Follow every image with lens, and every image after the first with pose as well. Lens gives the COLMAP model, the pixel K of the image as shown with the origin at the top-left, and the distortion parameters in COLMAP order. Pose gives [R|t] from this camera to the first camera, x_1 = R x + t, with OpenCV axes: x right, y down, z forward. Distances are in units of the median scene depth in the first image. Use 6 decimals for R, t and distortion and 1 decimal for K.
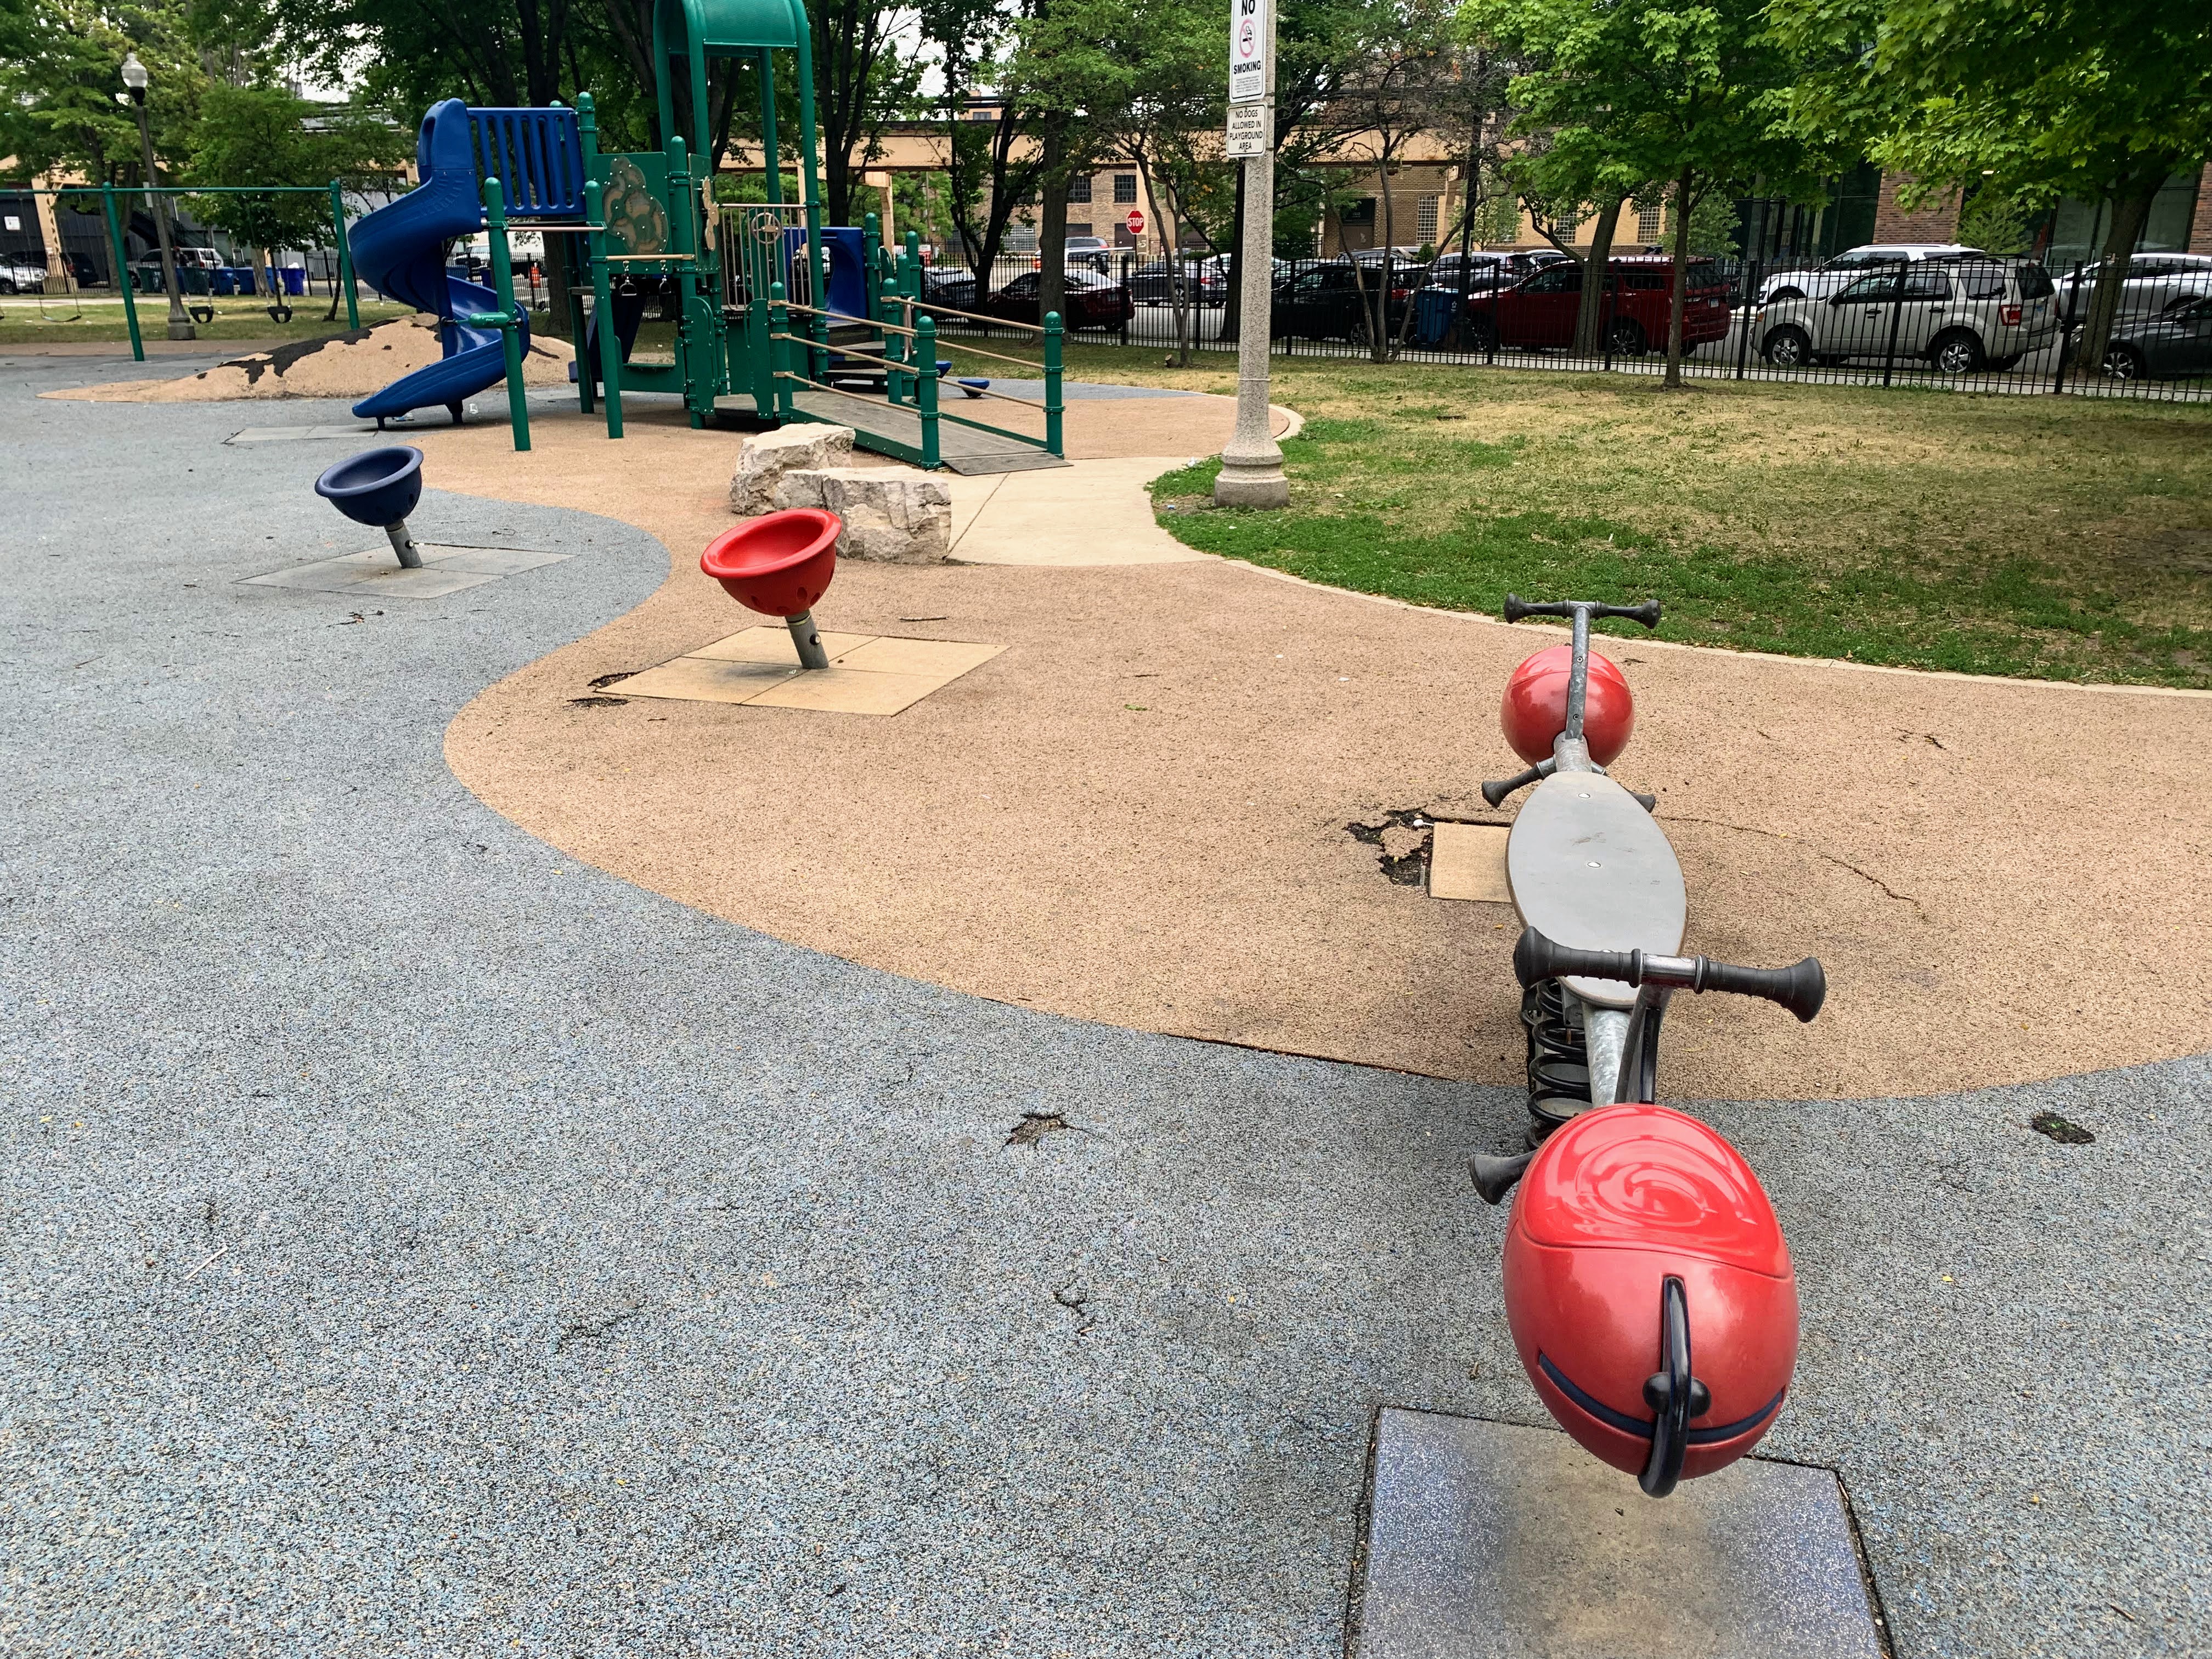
lens RADIAL K [[1690.0, 0, 1110.5], [0, 1690.0, 824.8], [0, 0, 1]] dist [0.014594, -0.010495]
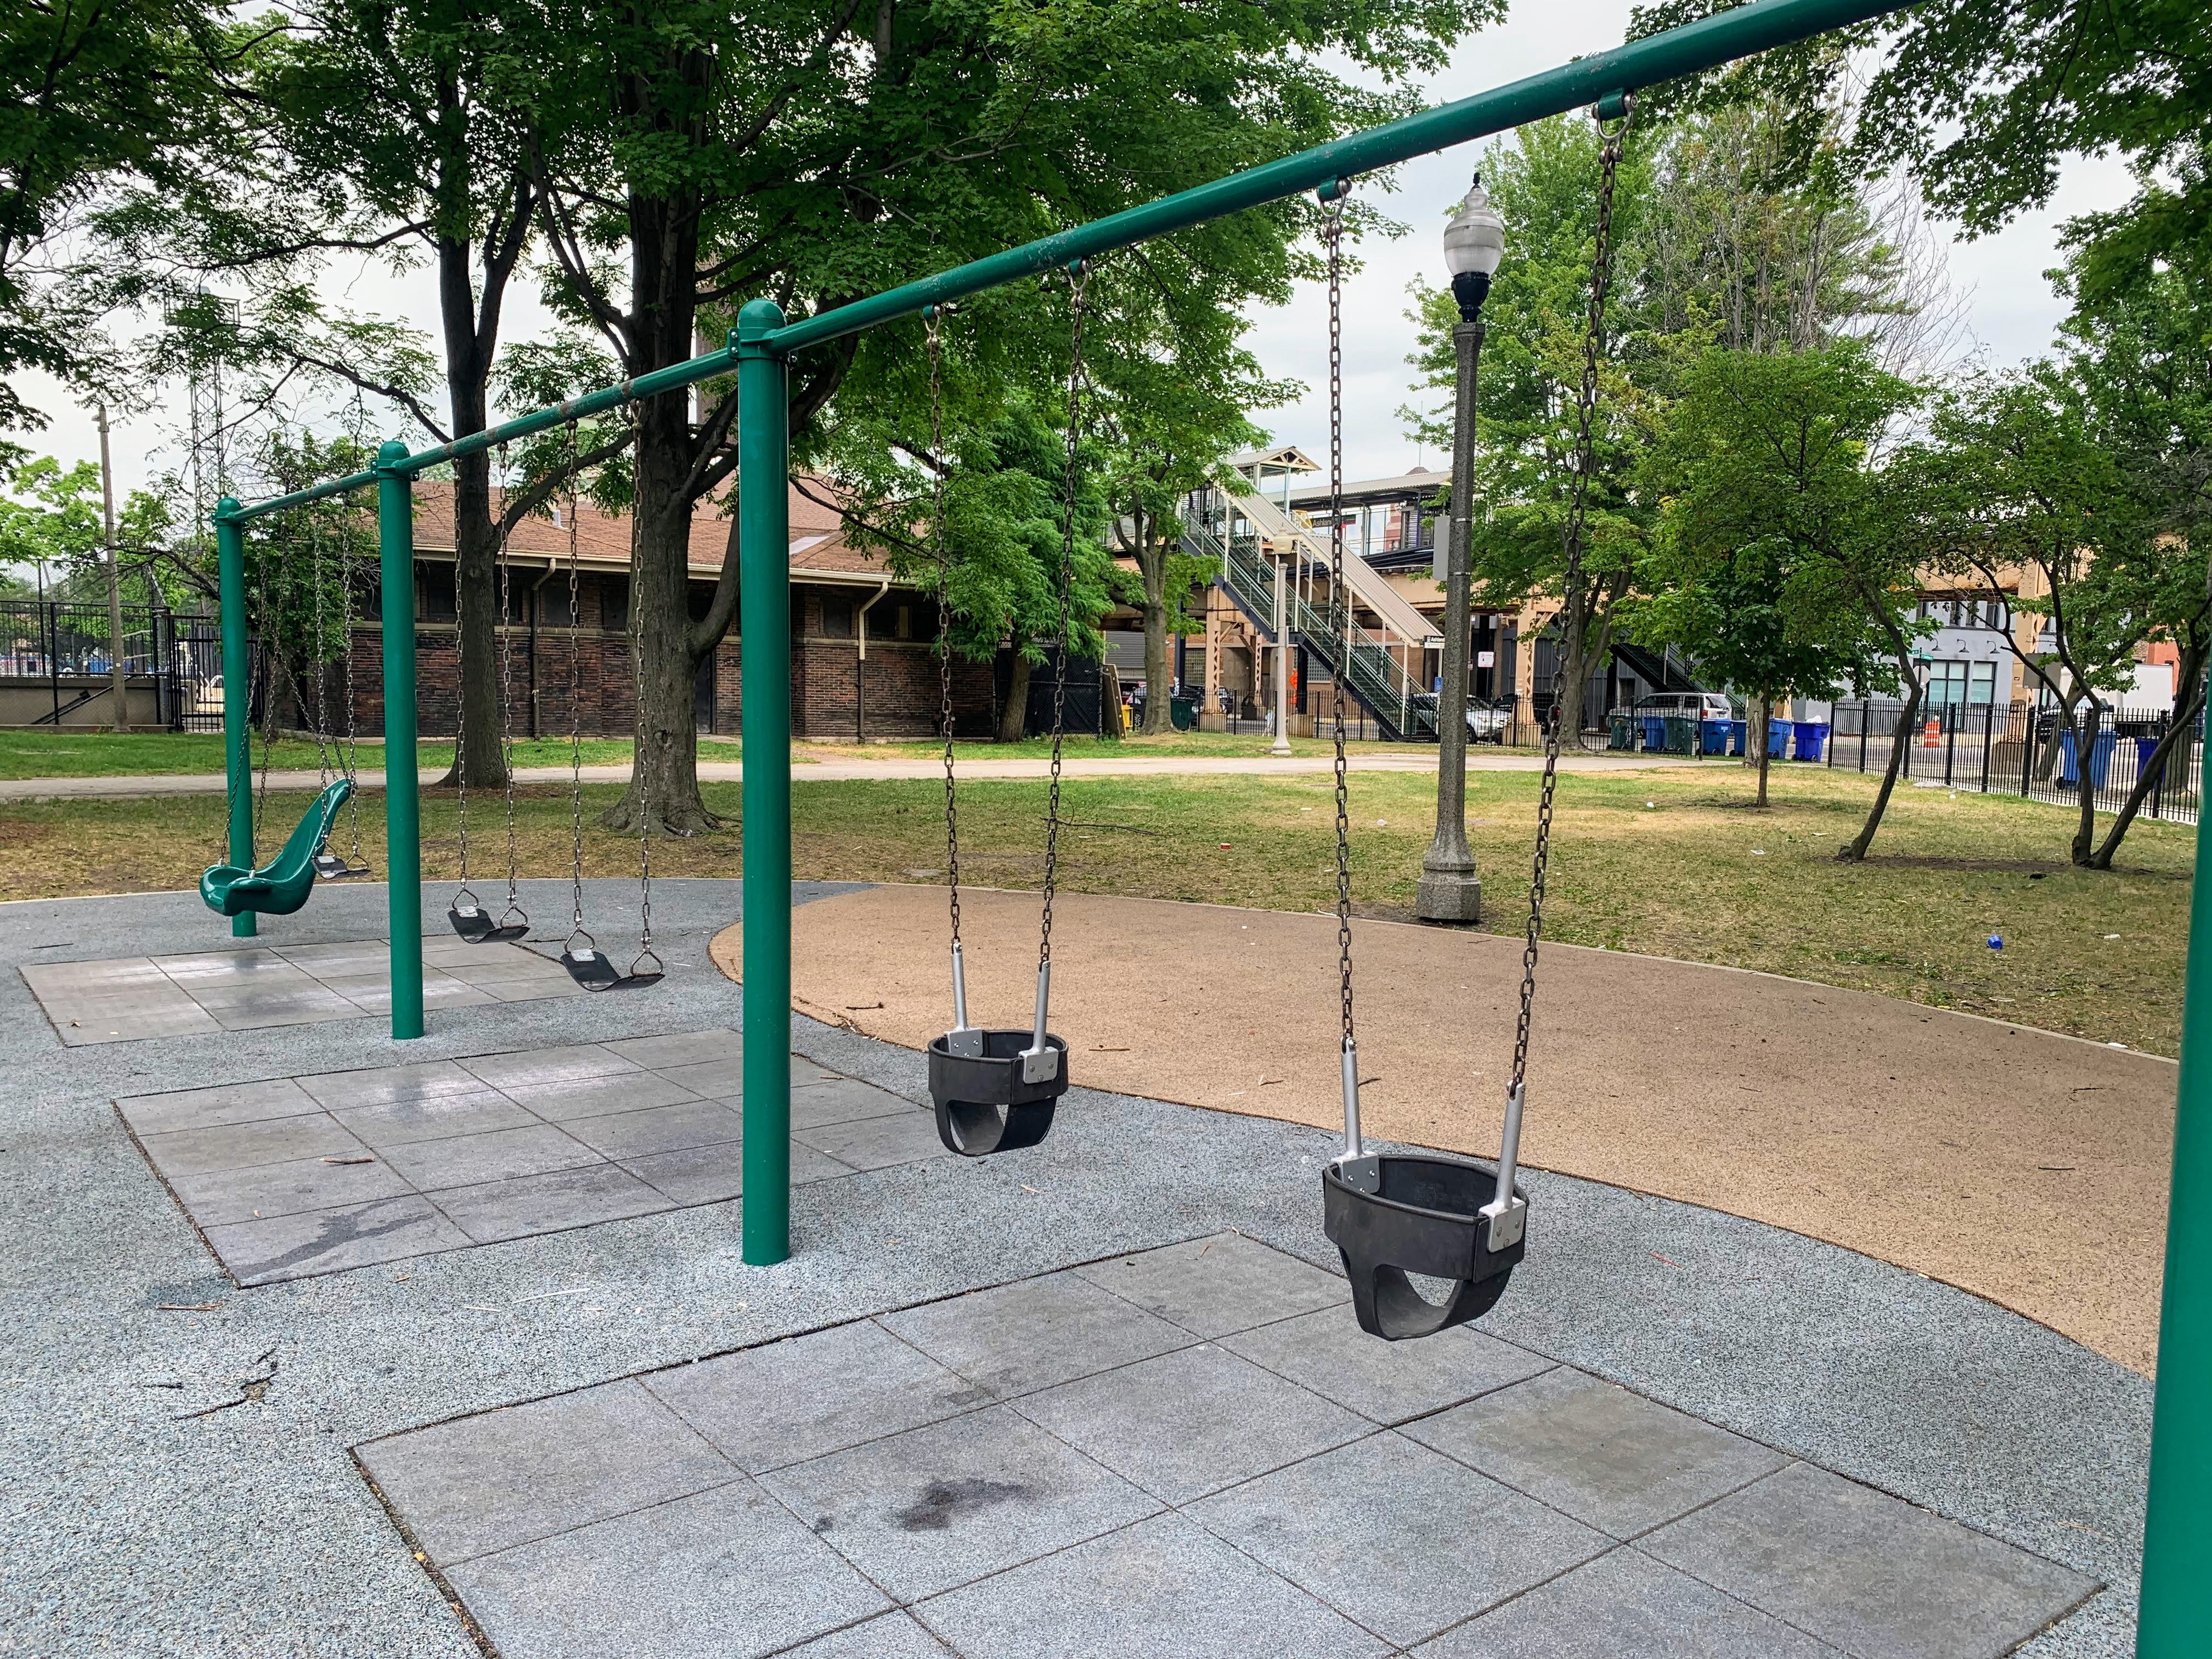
lens RADIAL K [[1690.0, 0, 1110.5], [0, 1690.0, 824.8], [0, 0, 1]] dist [0.014594, -0.010495]
pose [[0.676355, 0.078831, -0.732346, -0.168222], [-0.259702, 0.955929, -0.136949, -0.120739], [0.689274, 0.282818, 0.667019, 0.357559]]
